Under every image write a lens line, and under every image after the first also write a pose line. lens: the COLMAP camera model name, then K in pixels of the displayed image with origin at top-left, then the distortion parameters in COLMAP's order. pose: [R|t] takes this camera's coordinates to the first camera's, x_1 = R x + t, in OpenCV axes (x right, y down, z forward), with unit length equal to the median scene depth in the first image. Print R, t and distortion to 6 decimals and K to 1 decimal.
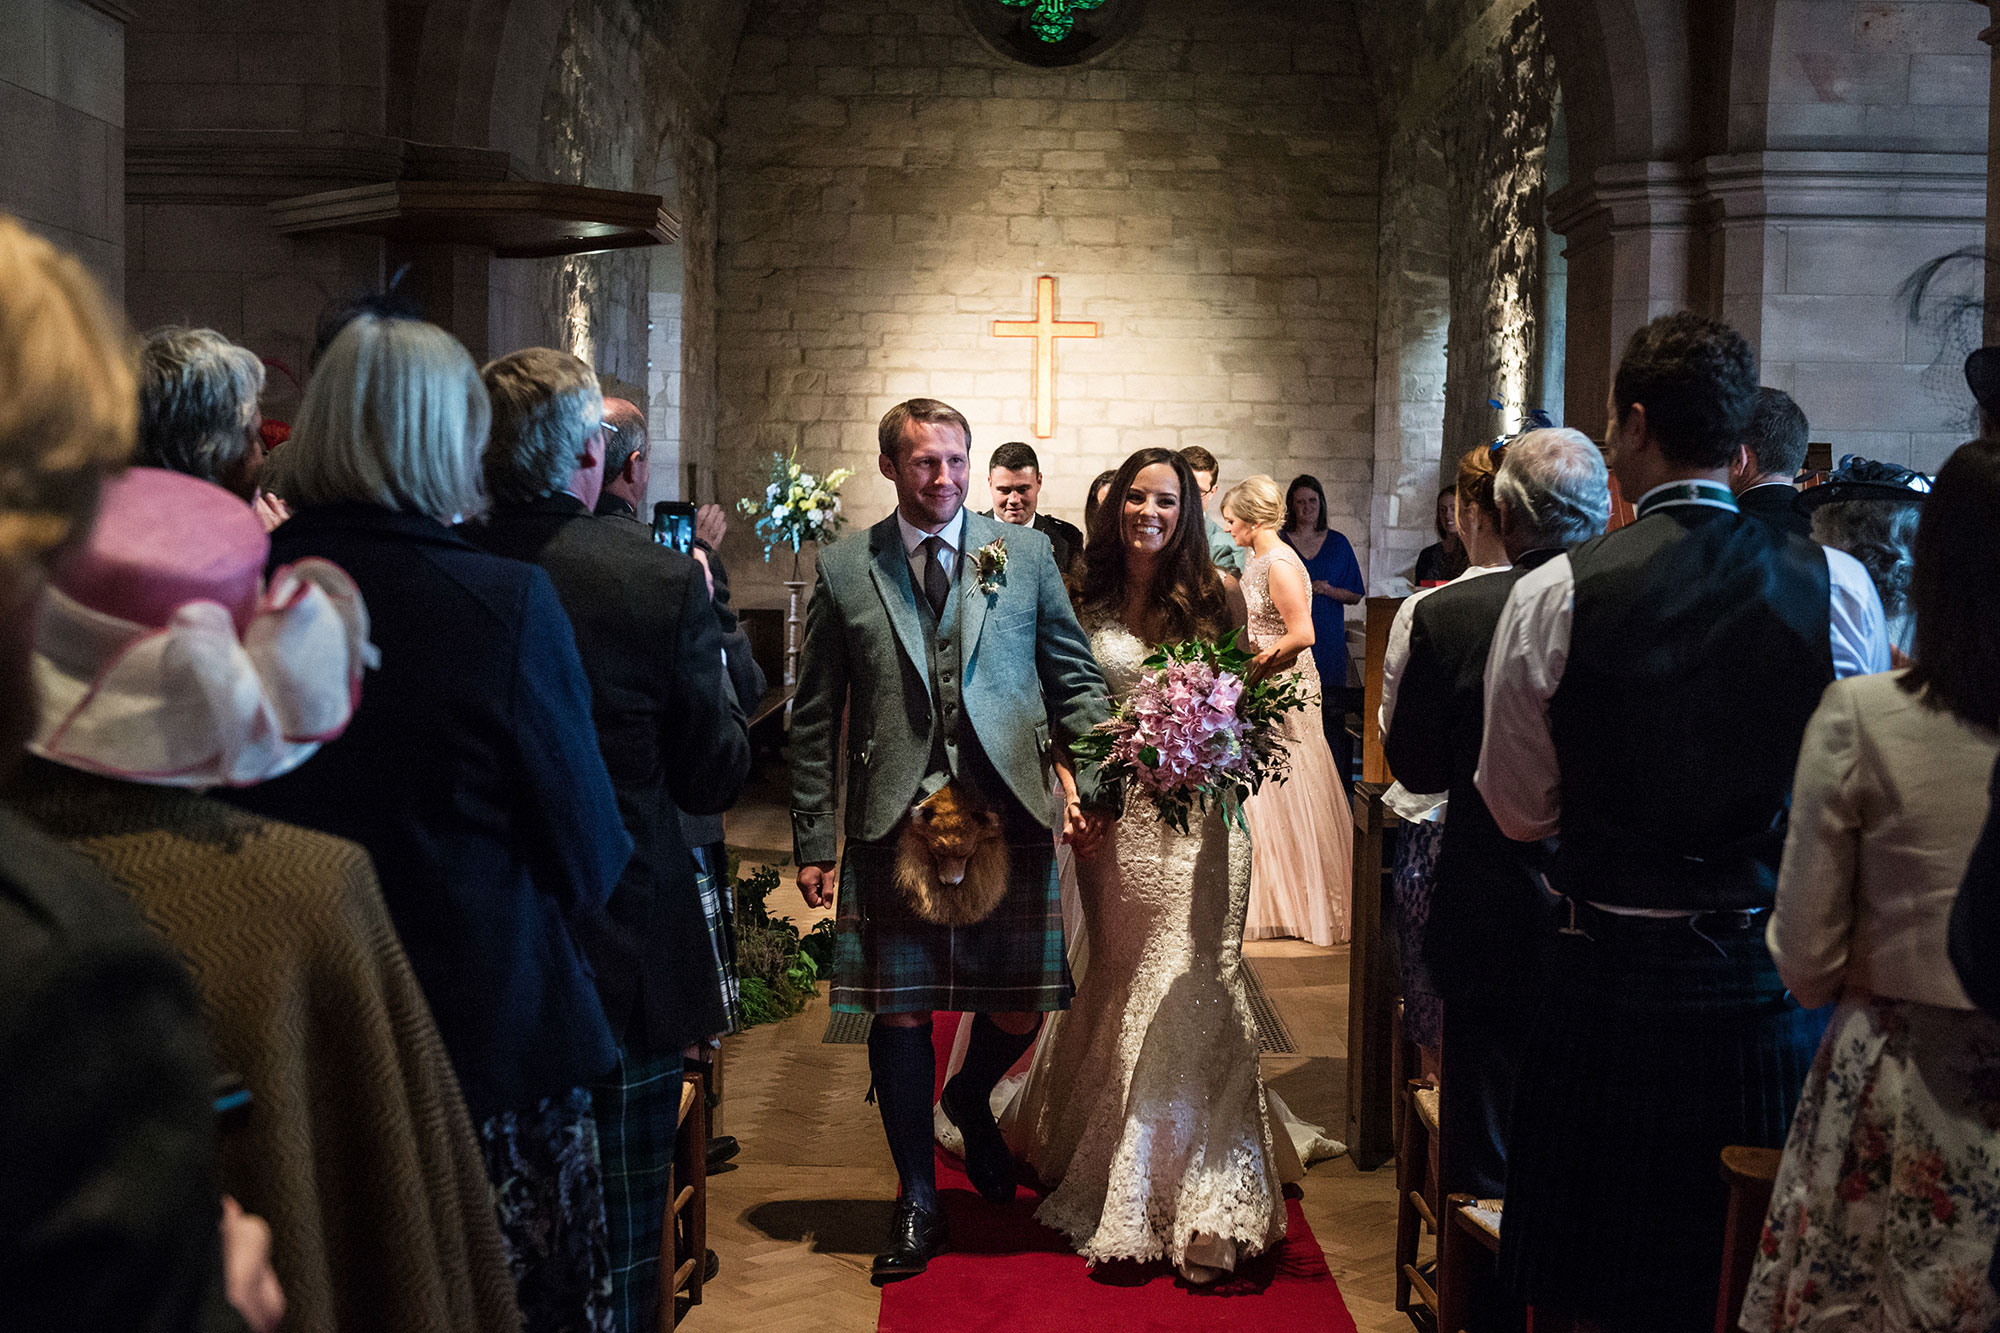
lens RADIAL K [[2234.8, 0, 1000.0], [0, 2234.8, 666.5], [0, 0, 1]] dist [-0.024578, -0.010094]
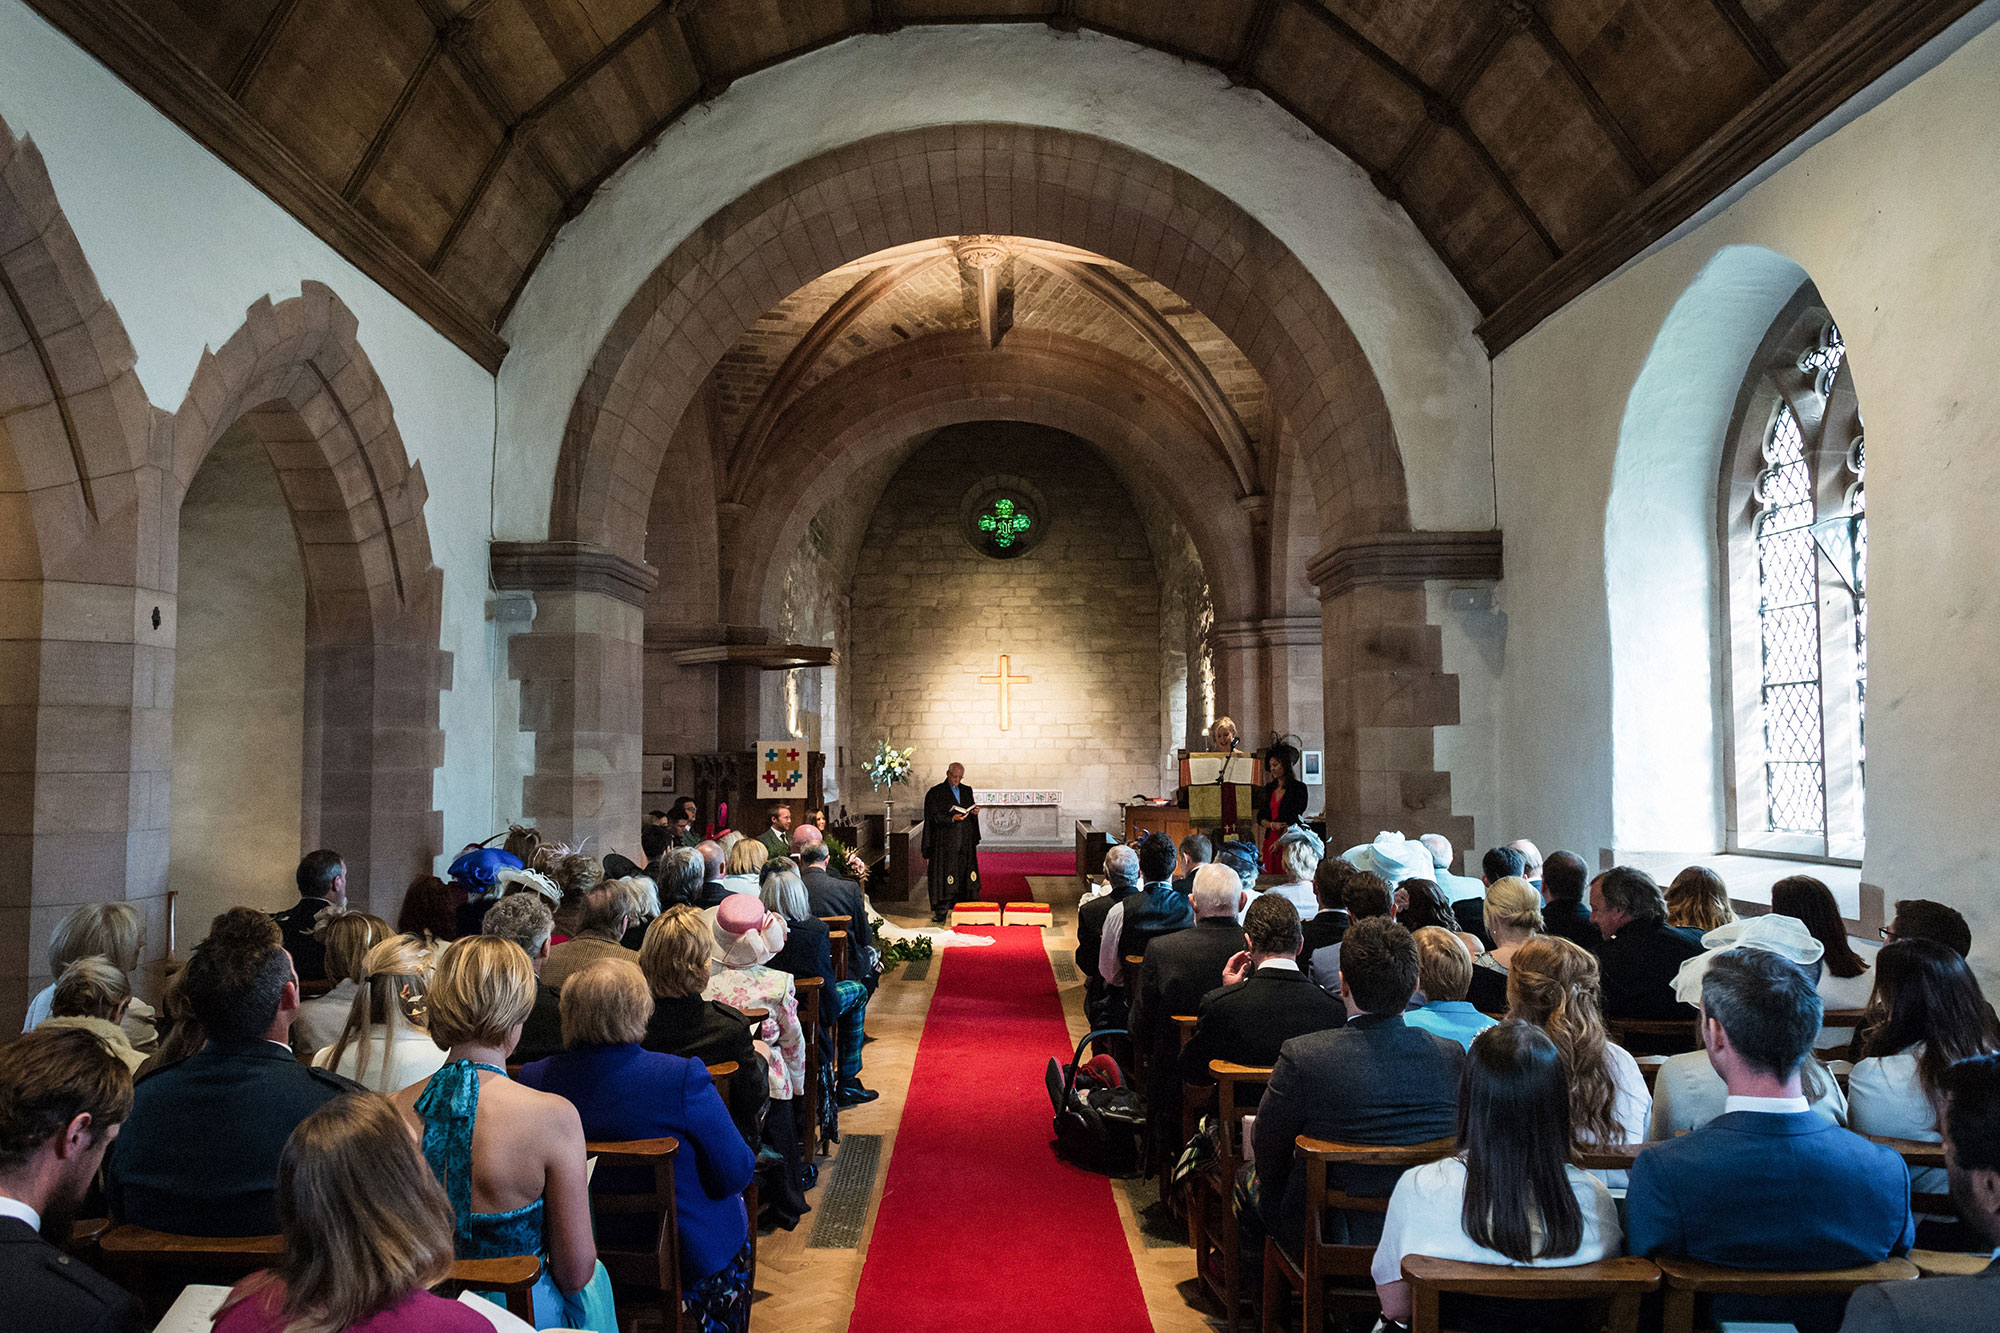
lens RADIAL K [[2234.8, 0, 1000.0], [0, 2234.8, 666.5], [0, 0, 1]] dist [-0.024578, -0.010094]
pose [[0.998832, -0.020957, -0.043545, 0.110405], [0.017248, 0.996327, -0.083877, 0.015543], [0.045143, 0.083028, 0.995524, -1.139268]]
